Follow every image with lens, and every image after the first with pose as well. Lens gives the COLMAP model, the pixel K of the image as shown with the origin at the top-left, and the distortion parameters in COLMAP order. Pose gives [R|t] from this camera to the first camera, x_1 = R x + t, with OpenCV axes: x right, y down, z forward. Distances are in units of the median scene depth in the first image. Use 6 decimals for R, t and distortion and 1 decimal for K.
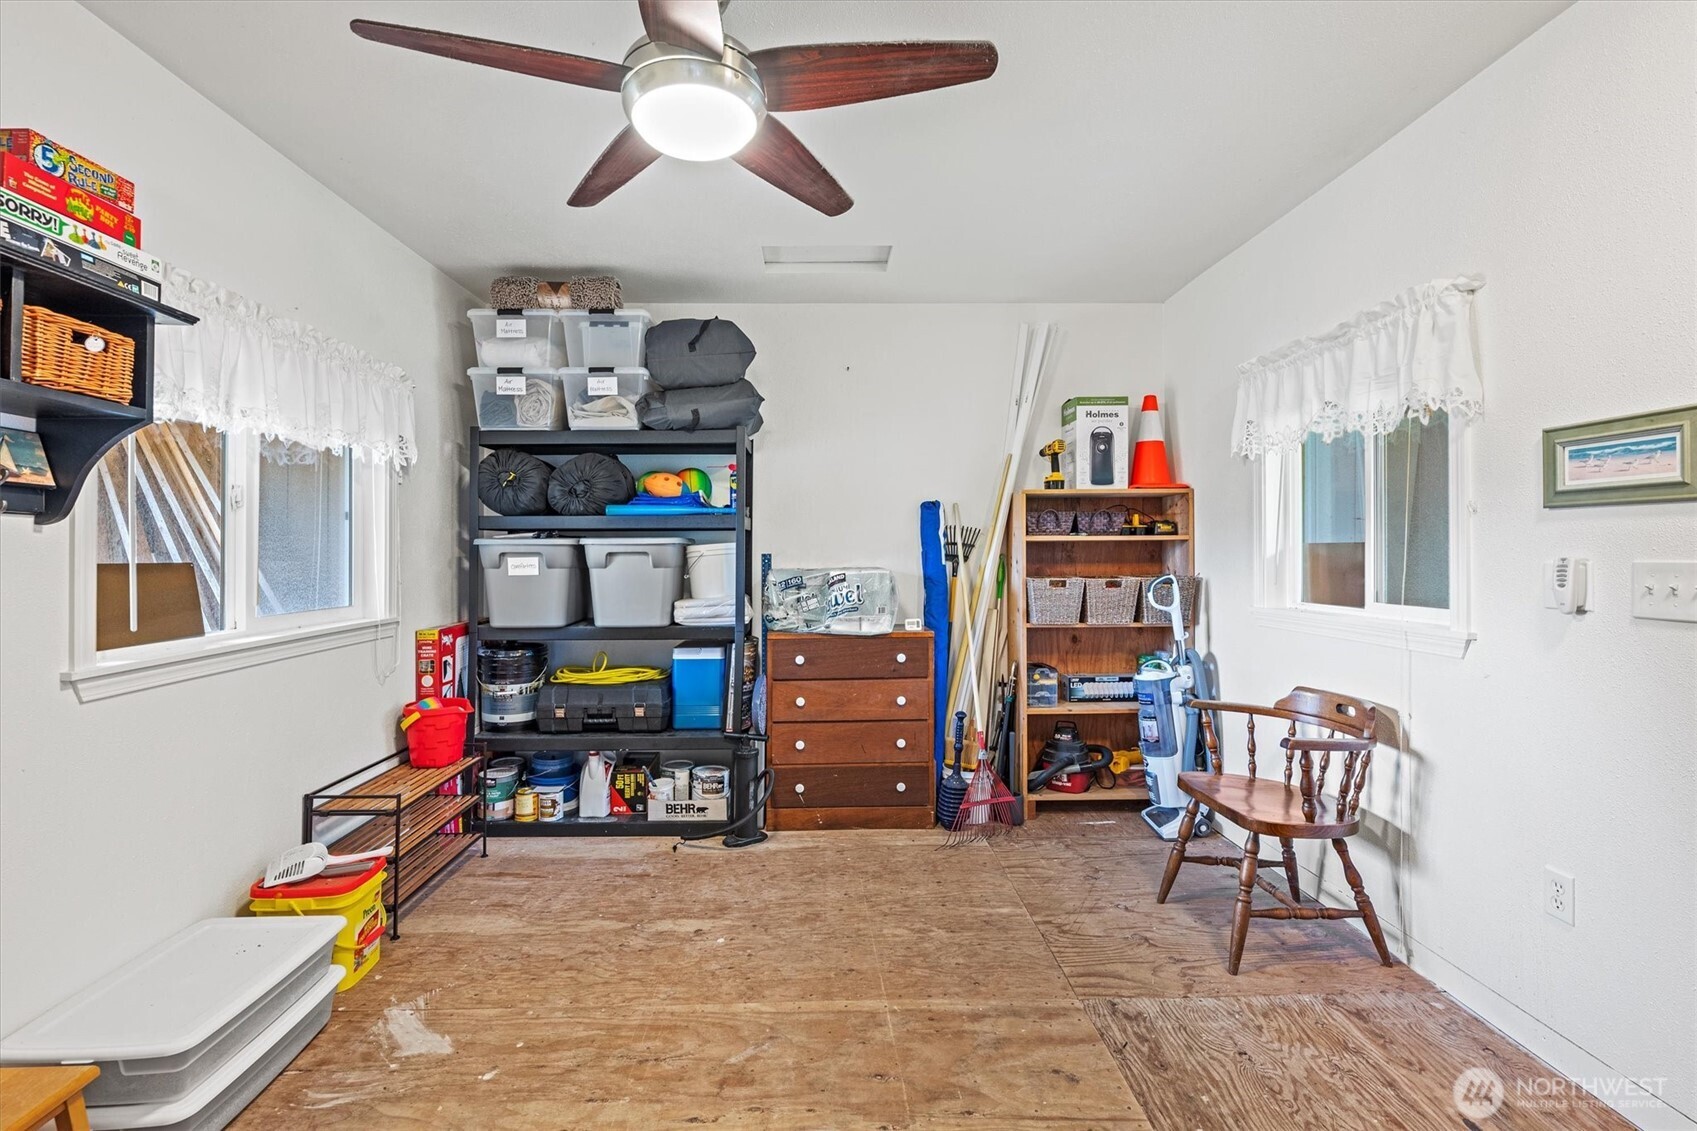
lens RADIAL K [[751.1, 0, 815.8], [0, 751.1, 553.6], [0, 0, 1]] dist [-0.002849, 0.001387]
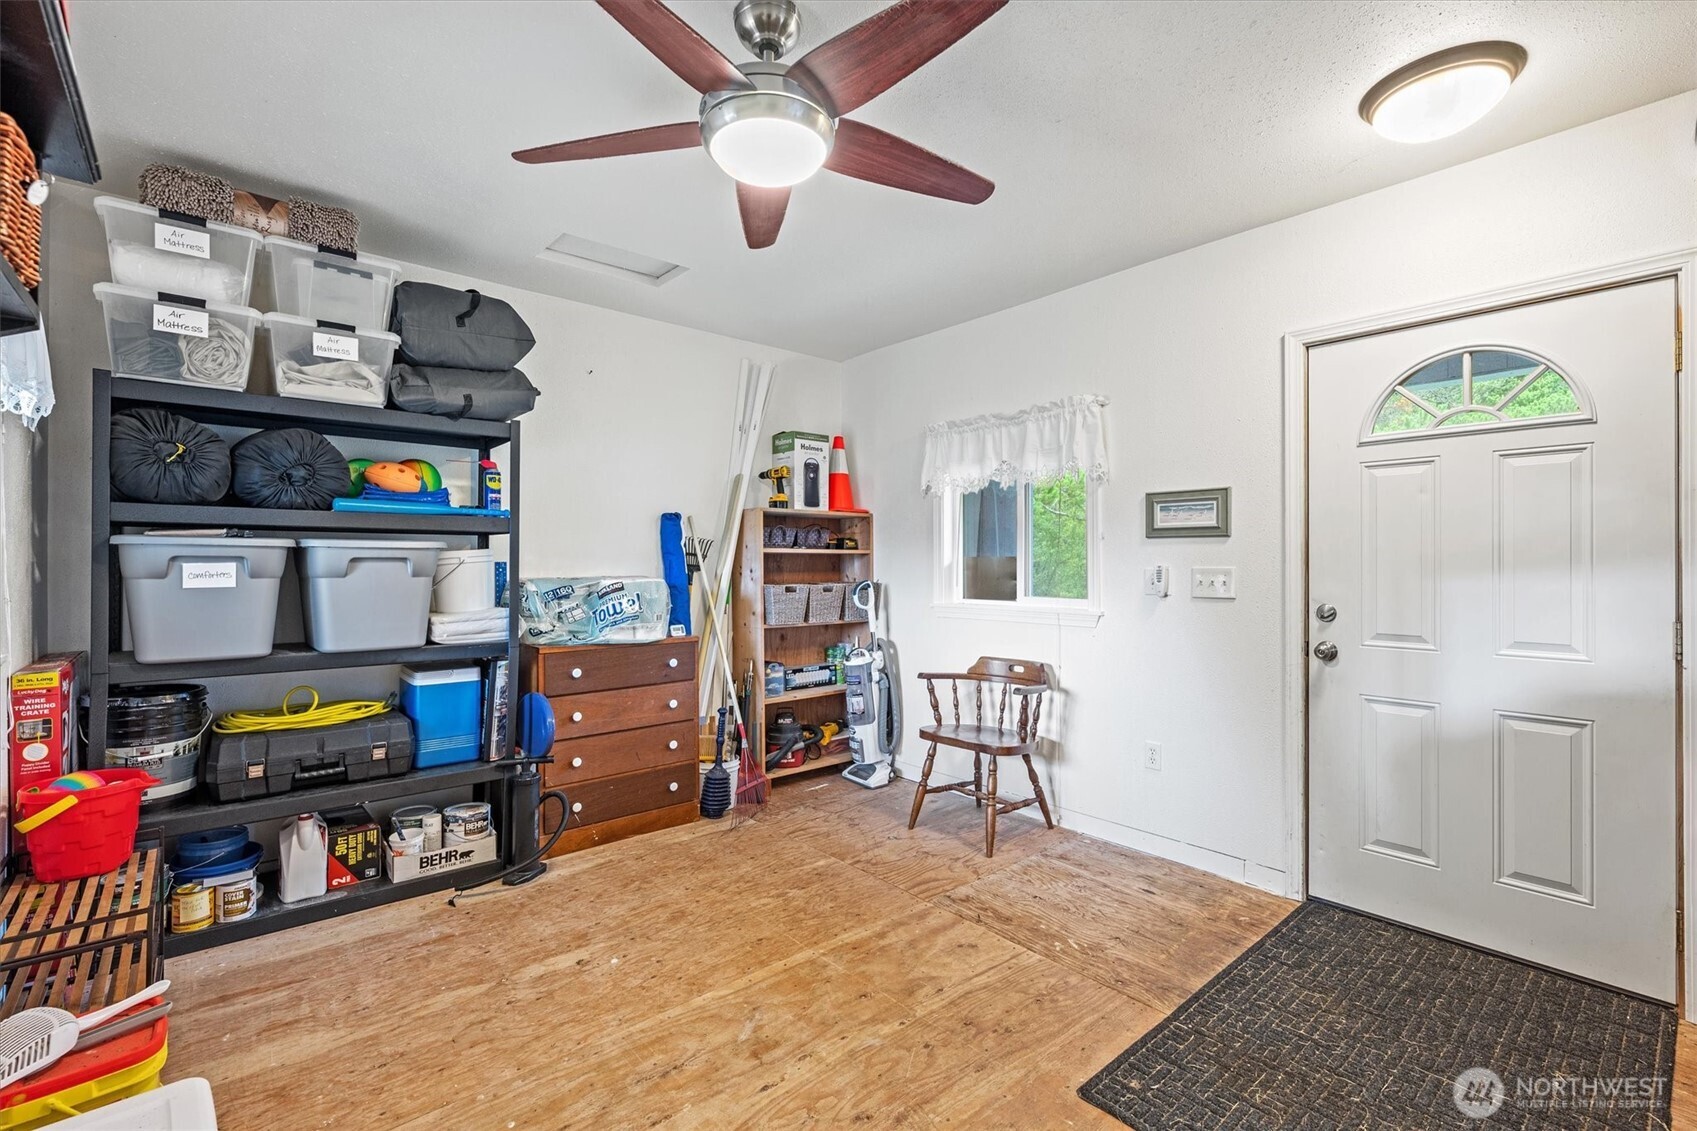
lens RADIAL K [[751.1, 0, 832.0], [0, 751.1, 569.2], [0, 0, 1]] dist [-0.002849, 0.001387]
pose [[0.771216, 0.002720, 0.636567, -0.398028], [-0.004036, 0.999992, 0.000617, 0.008386], [-0.636560, -0.003045, 0.771221, 0.061406]]
